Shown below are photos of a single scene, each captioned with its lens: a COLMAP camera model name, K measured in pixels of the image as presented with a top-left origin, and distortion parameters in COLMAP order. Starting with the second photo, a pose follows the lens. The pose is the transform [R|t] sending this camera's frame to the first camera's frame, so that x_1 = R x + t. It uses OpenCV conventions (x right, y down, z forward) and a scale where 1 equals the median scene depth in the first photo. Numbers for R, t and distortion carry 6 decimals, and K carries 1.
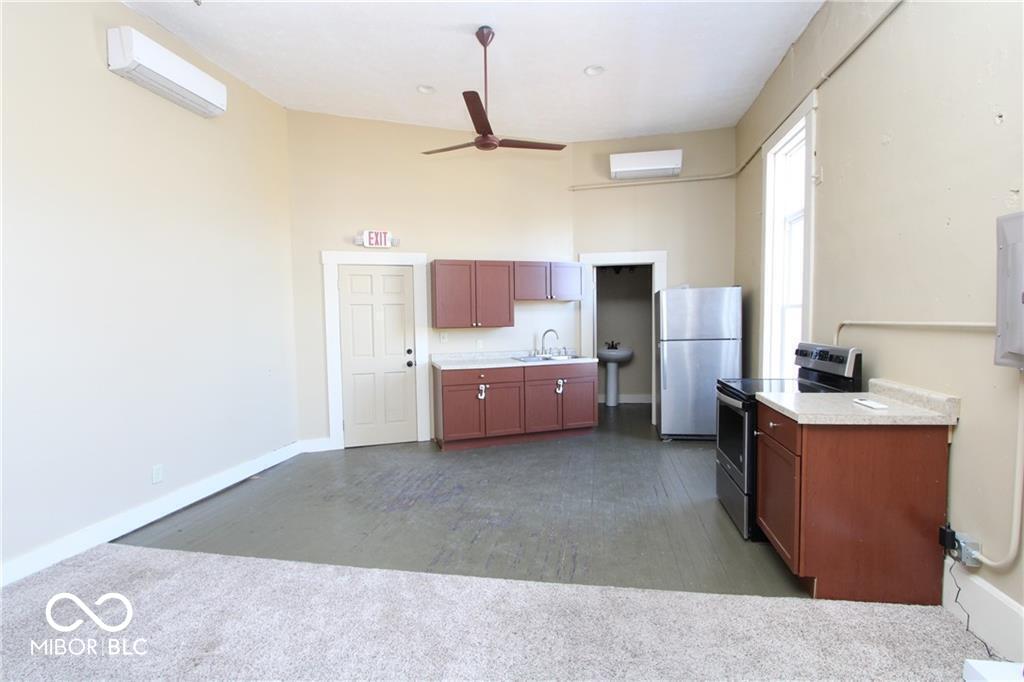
lens RADIAL K [[477.4, 0, 513.0], [0, 477.4, 346.4], [0, 0, 1]] dist [-0.017695, 0.000249]
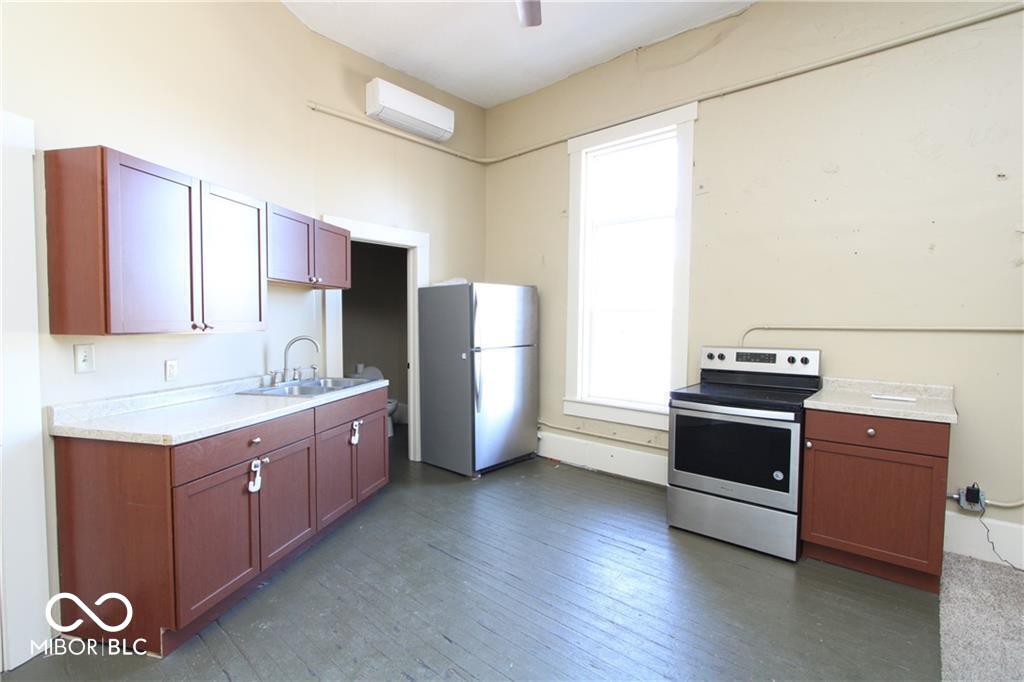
lens RADIAL K [[477.4, 0, 513.0], [0, 477.4, 346.4], [0, 0, 1]] dist [-0.017695, 0.000249]
pose [[0.513830, -0.023595, 0.857567, -0.302644], [0.036122, 0.999330, 0.005852, -0.018888], [-0.857131, 0.027970, 0.514338, 0.530178]]
